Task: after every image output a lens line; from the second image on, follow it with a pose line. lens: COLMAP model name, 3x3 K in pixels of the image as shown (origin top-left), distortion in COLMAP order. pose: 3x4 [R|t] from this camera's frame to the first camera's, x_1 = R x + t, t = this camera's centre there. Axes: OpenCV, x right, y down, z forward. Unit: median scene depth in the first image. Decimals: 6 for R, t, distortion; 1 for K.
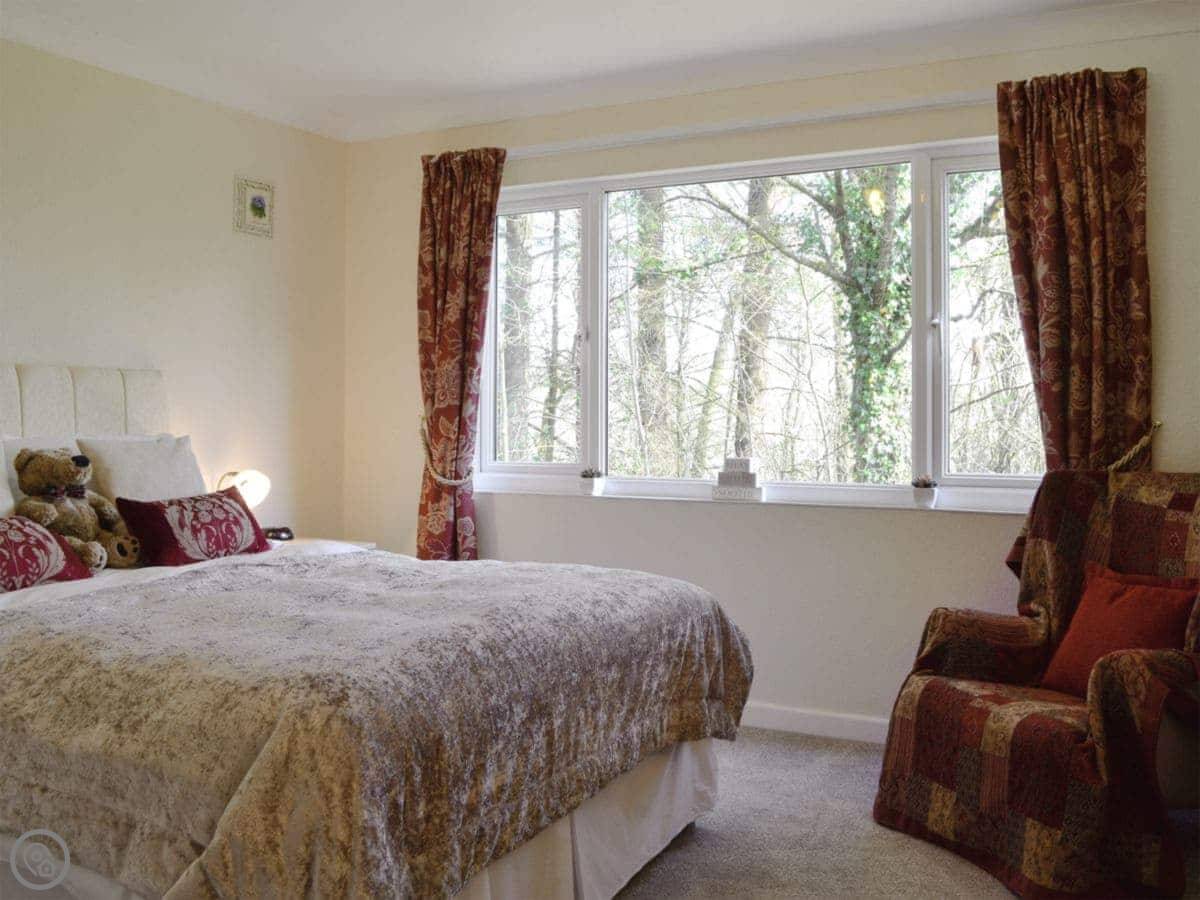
lens RADIAL K [[1148.0, 0, 601.4], [0, 1148.0, 420.3], [0, 0, 1]] dist [-0.080092, -0.009932]
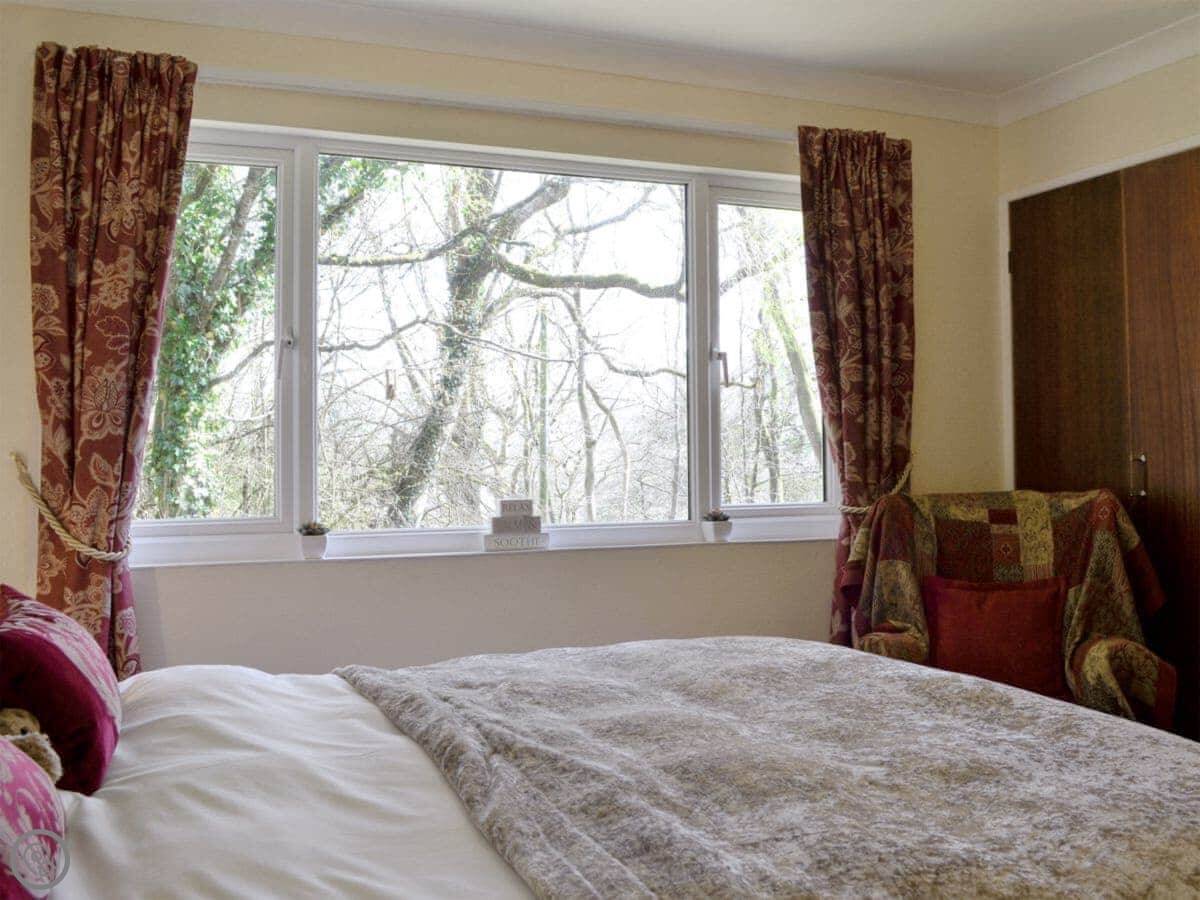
lens RADIAL K [[1148.0, 0, 601.4], [0, 1148.0, 420.3], [0, 0, 1]] dist [-0.080092, -0.009932]
pose [[0.625174, 0.014887, 0.780343, -0.455661], [0.014383, 0.999429, -0.030590, 0.001477], [-0.780353, 0.030348, 0.624603, 0.389500]]
